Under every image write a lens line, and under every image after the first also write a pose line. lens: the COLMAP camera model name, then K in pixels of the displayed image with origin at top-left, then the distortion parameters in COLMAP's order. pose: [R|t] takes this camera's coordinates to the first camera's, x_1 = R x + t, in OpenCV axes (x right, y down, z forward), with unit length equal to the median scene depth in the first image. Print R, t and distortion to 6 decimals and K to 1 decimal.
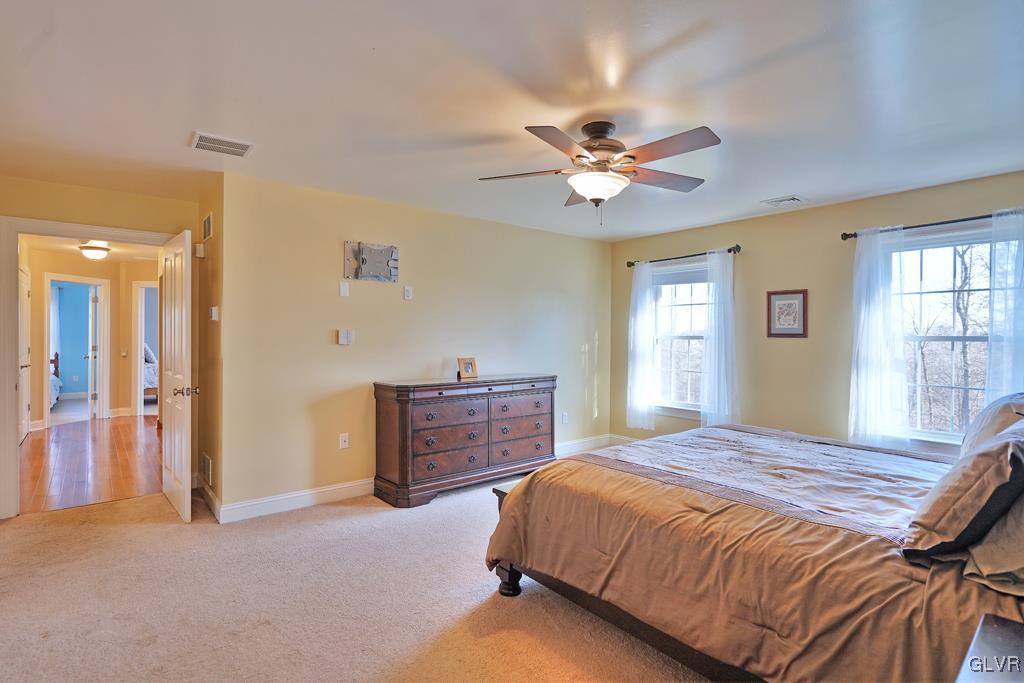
lens RADIAL K [[503.8, 0, 509.6], [0, 503.8, 337.6], [0, 0, 1]] dist [-0.020331, -0.000603]
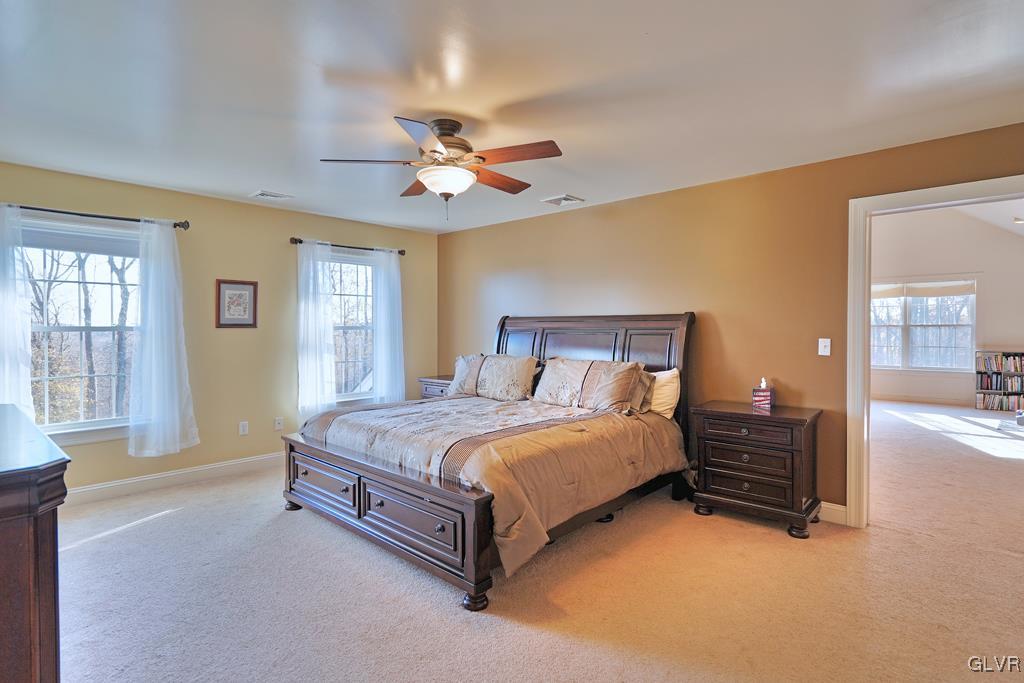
lens RADIAL K [[503.8, 0, 510.0], [0, 503.8, 333.5], [0, 0, 1]] dist [-0.020331, -0.000603]
pose [[-0.129320, -0.012430, 0.991525, -0.503937], [0.003364, 0.999910, 0.012974, 0.000024], [-0.991597, 0.005013, -0.129266, 0.587978]]
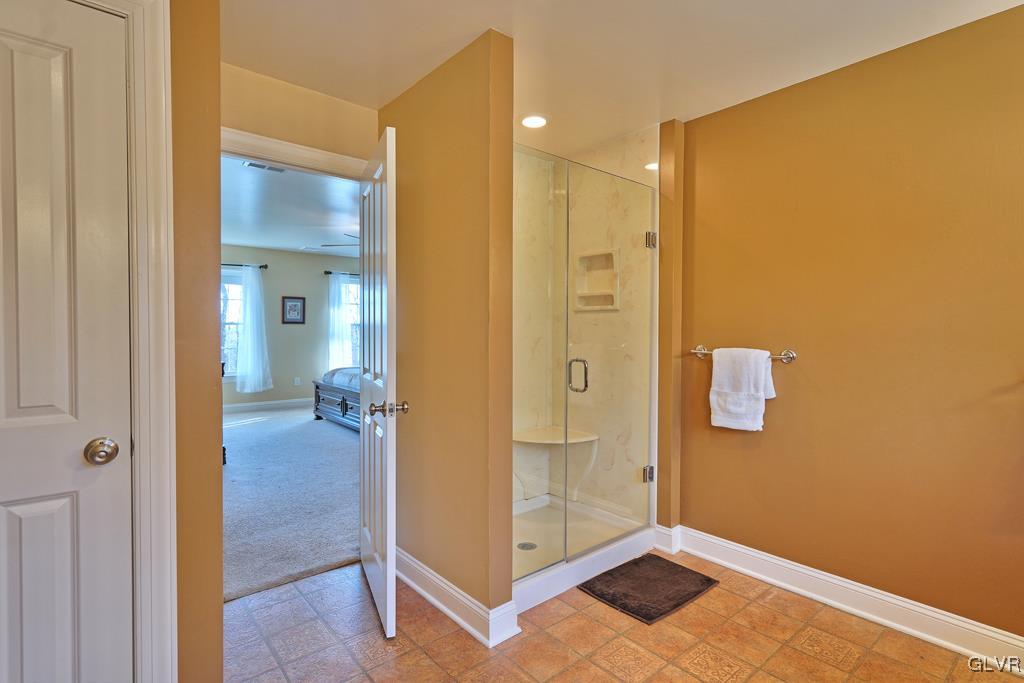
lens RADIAL K [[503.8, 0, 515.8], [0, 503.8, 341.5], [0, 0, 1]] dist [-0.020331, -0.000603]
pose [[-0.005724, -0.028638, 0.999573, -1.196948], [-0.004662, 0.999580, 0.028611, 0.007937], [-0.999973, -0.004496, -0.005855, 0.234743]]
